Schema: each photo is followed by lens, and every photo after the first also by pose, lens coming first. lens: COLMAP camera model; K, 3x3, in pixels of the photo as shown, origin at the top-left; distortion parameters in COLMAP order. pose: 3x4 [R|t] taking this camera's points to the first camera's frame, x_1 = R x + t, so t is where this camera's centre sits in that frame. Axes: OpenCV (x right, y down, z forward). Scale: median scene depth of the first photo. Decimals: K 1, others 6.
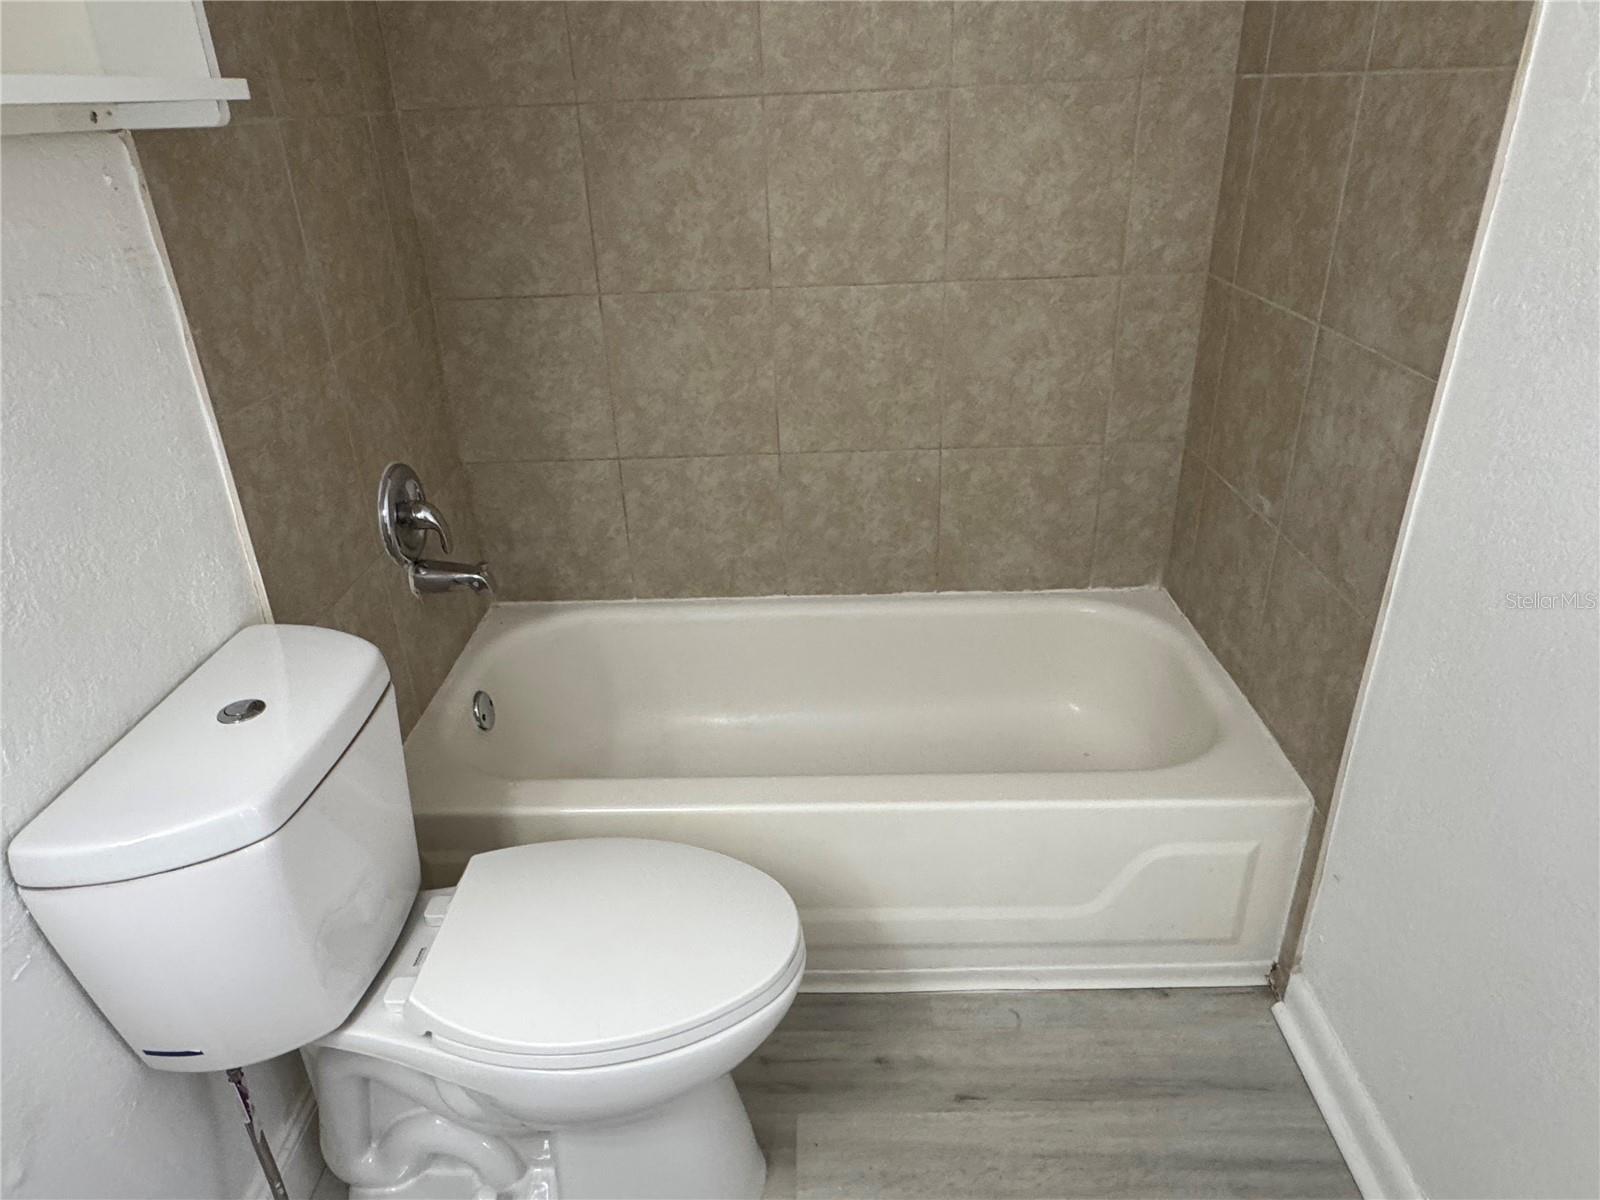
lens RADIAL K [[1016.8, 0, 800.0], [0, 1016.8, 600.0], [0, 0, 1]] dist [-0.014798, 0.002356]
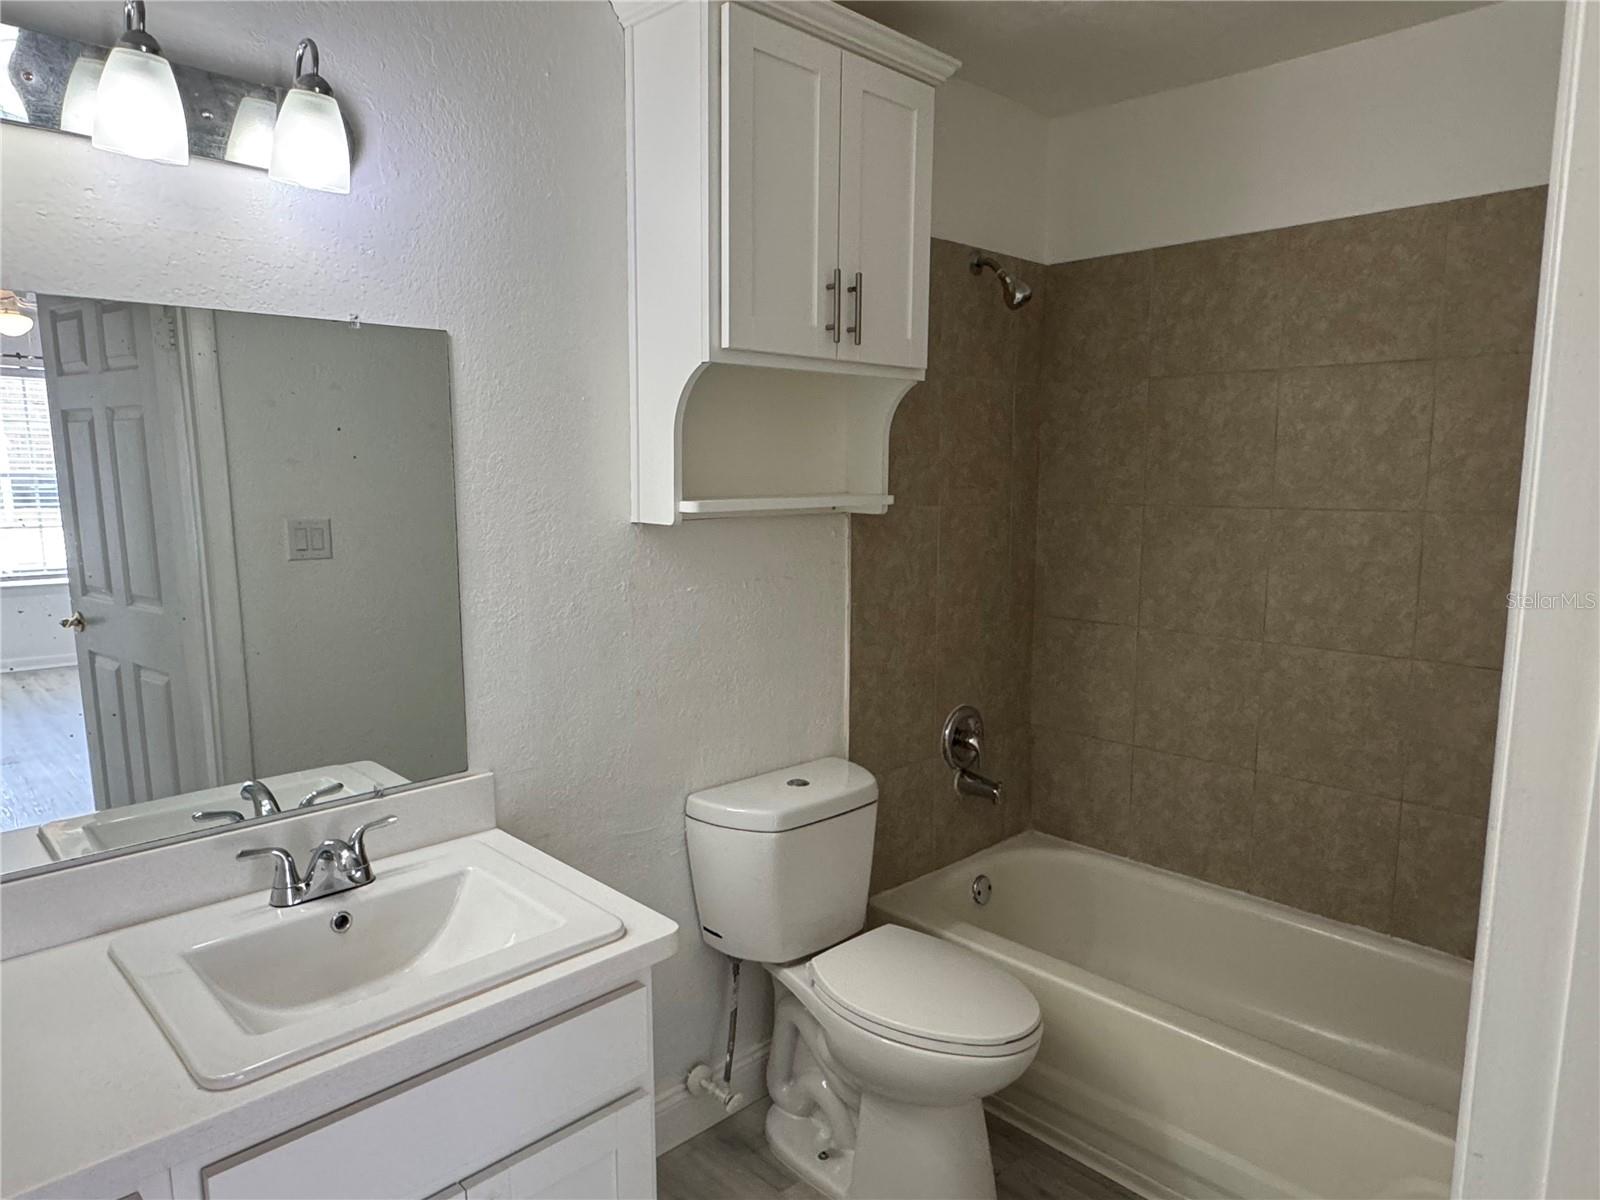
lens RADIAL K [[1016.8, 0, 800.0], [0, 1016.8, 600.0], [0, 0, 1]] dist [-0.014798, 0.002356]
pose [[0.711973, 0.128275, -0.690391, 0.440237], [-0.337430, 0.924720, -0.176164, 0.072076], [0.615821, 0.358383, 0.701659, -0.297009]]
